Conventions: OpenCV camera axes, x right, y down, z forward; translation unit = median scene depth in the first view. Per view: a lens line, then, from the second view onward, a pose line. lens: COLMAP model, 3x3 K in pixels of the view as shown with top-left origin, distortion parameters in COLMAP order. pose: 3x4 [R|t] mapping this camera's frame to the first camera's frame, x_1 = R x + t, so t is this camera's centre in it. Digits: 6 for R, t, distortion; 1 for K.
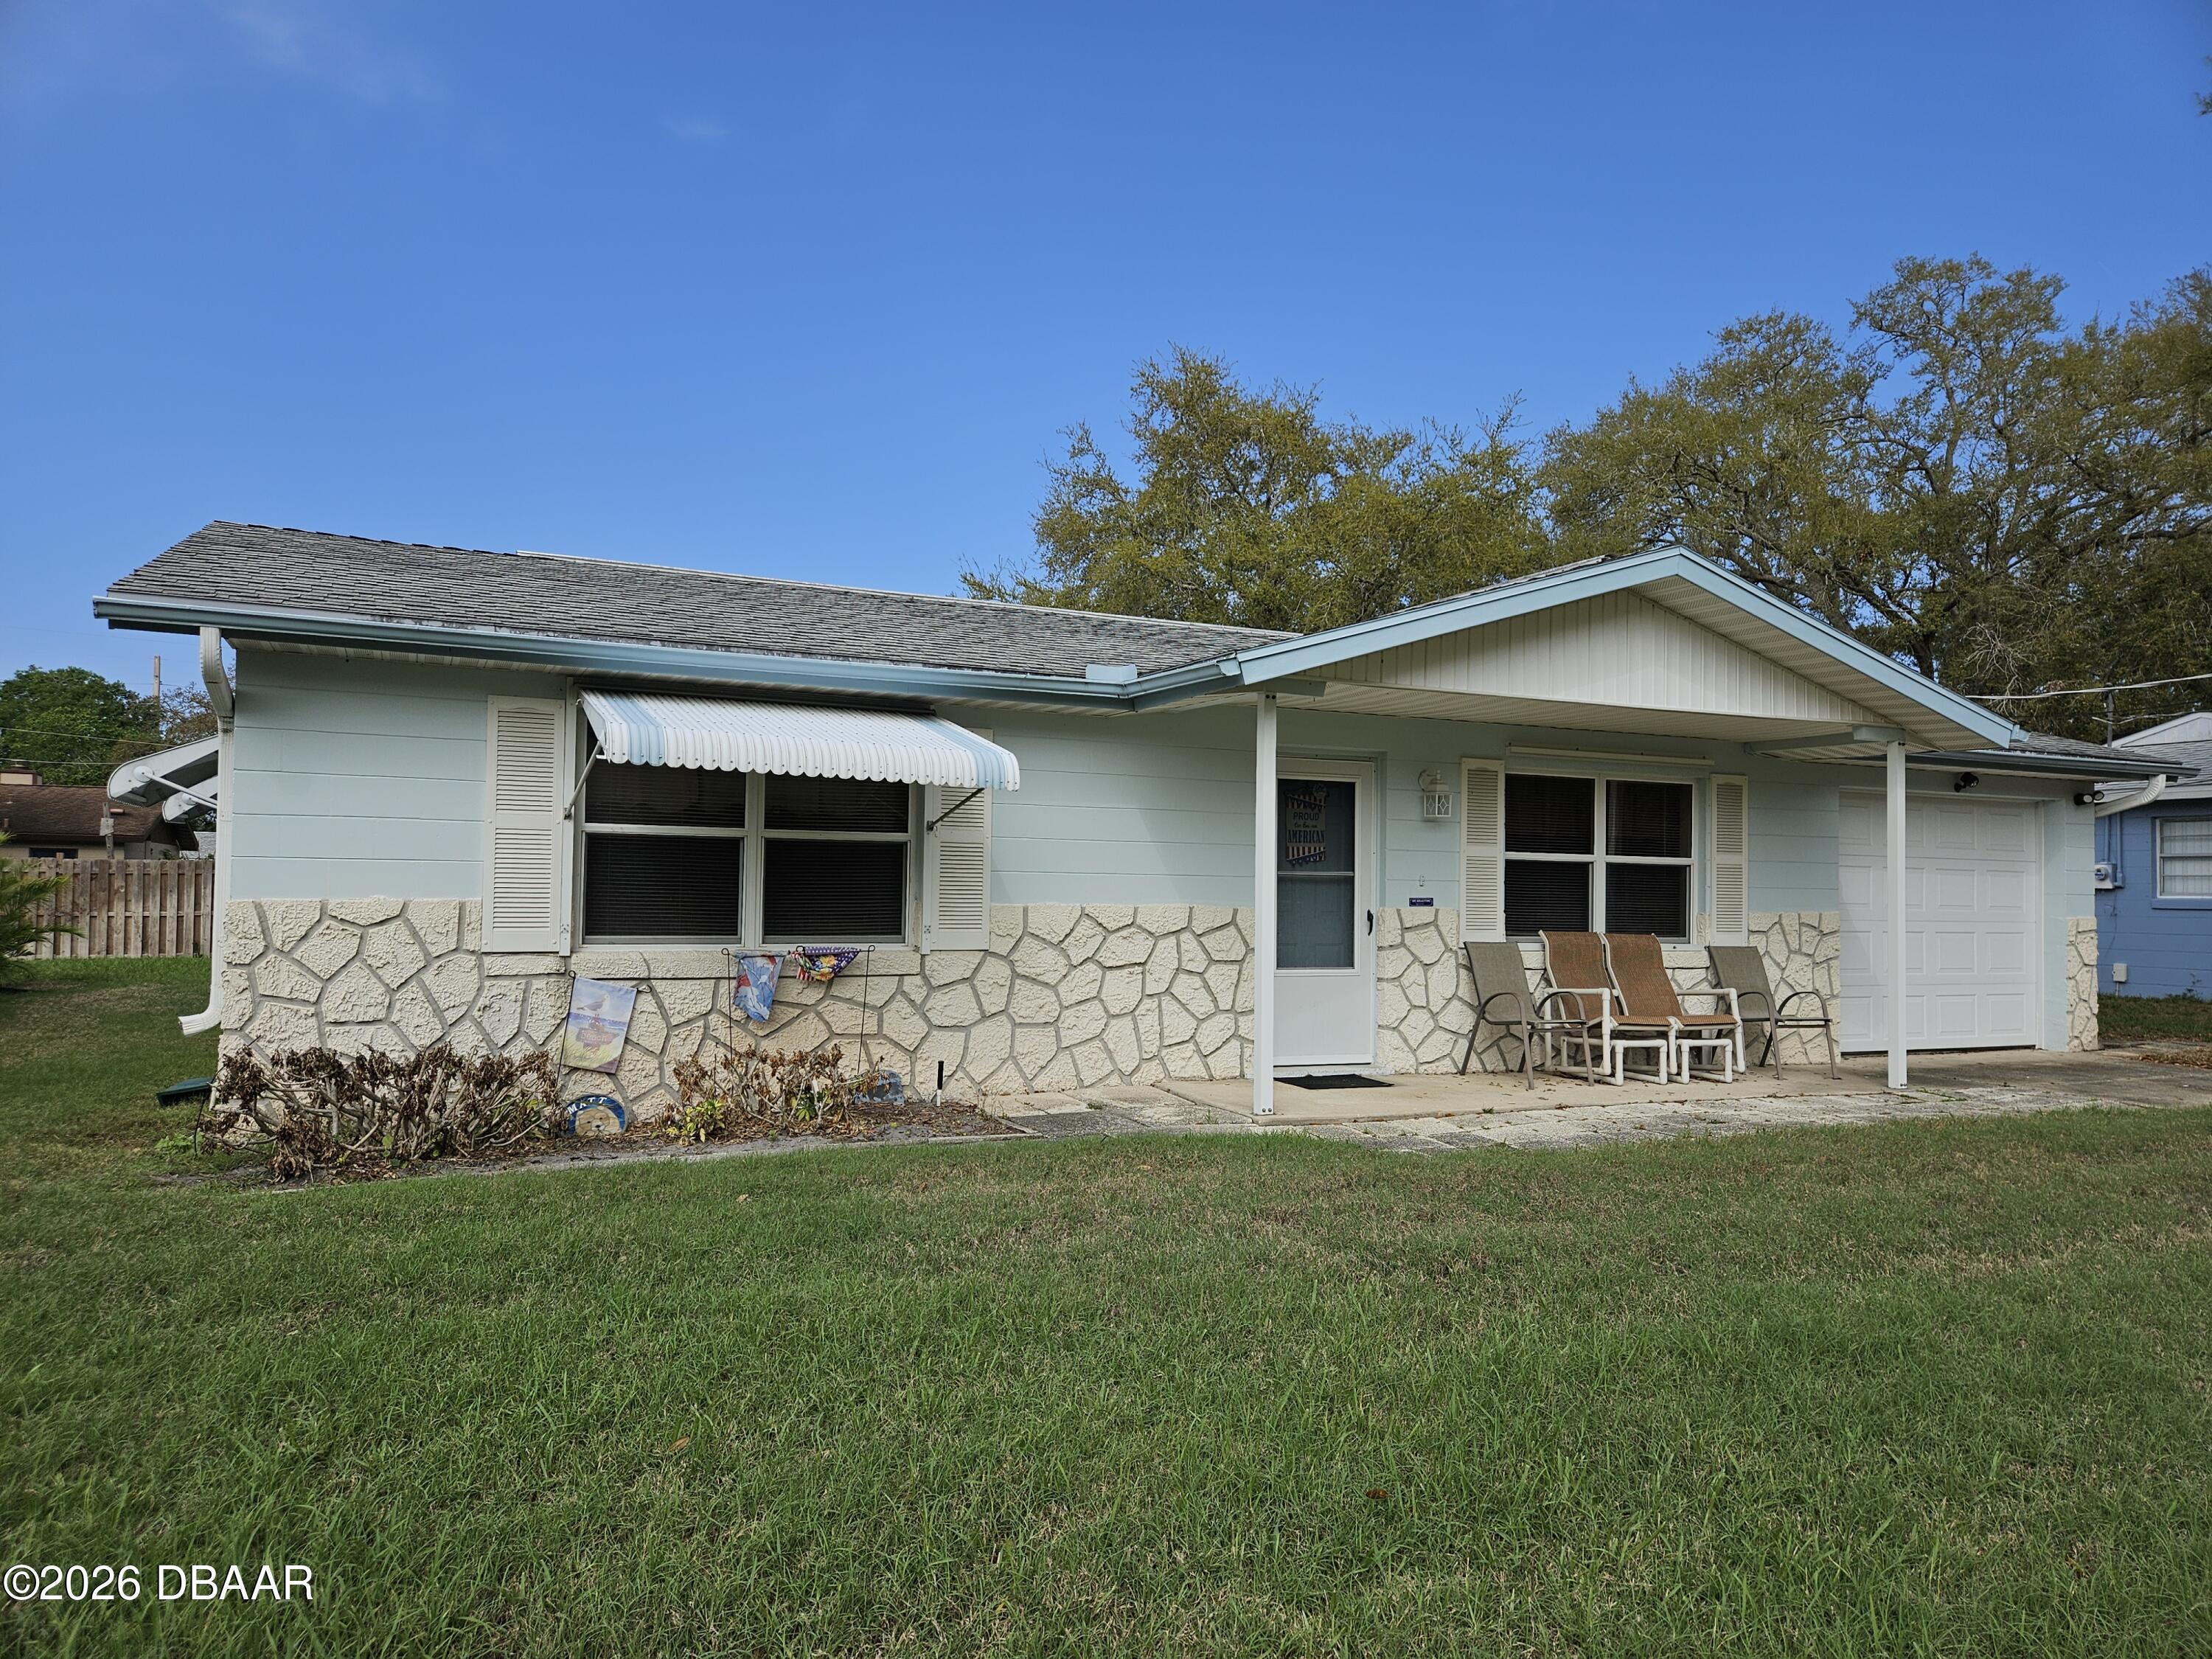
lens RADIAL K [[1453.4, 0, 1069.8], [0, 1453.4, 848.8], [0, 0, 1]] dist [0.073961, -0.002985]
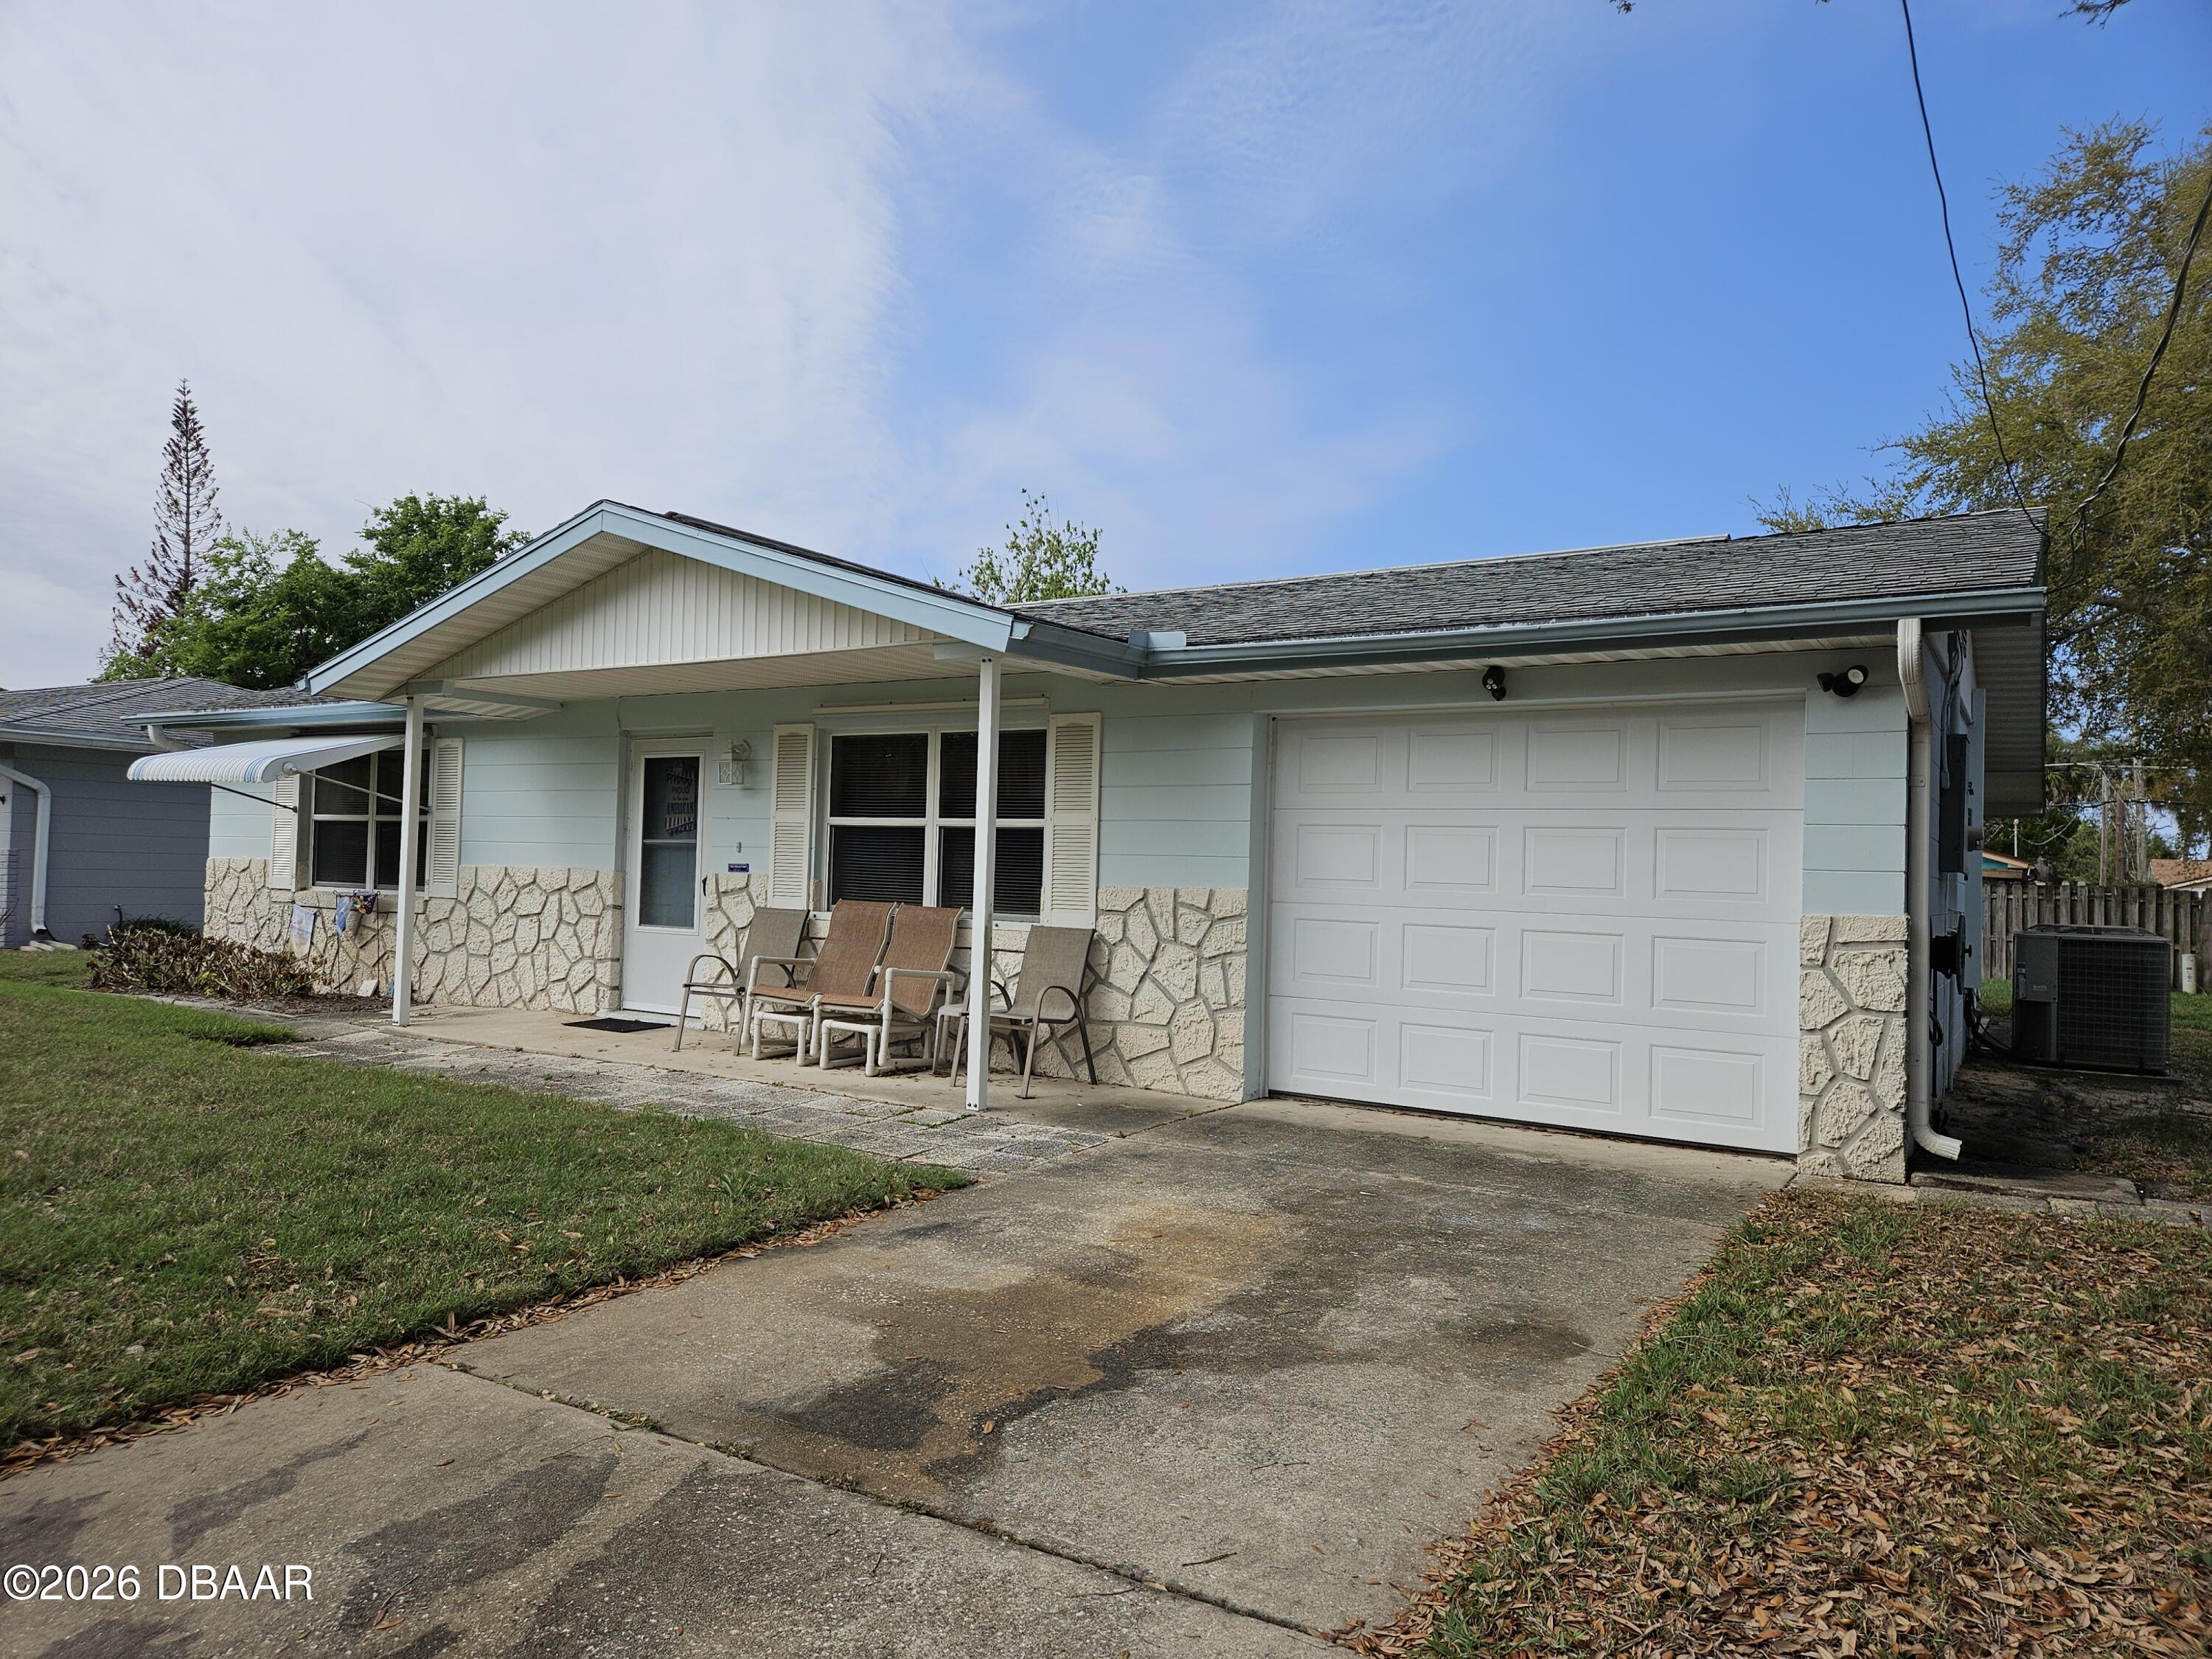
lens RADIAL K [[1453.4, 0, 1069.8], [0, 1453.4, 848.8], [0, 0, 1]] dist [0.073961, -0.002985]
pose [[0.531993, -0.011603, -0.846669, 1.260757], [0.005480, 0.999932, -0.010260, 0.035327], [0.846731, 0.000819, 0.532021, 0.660845]]
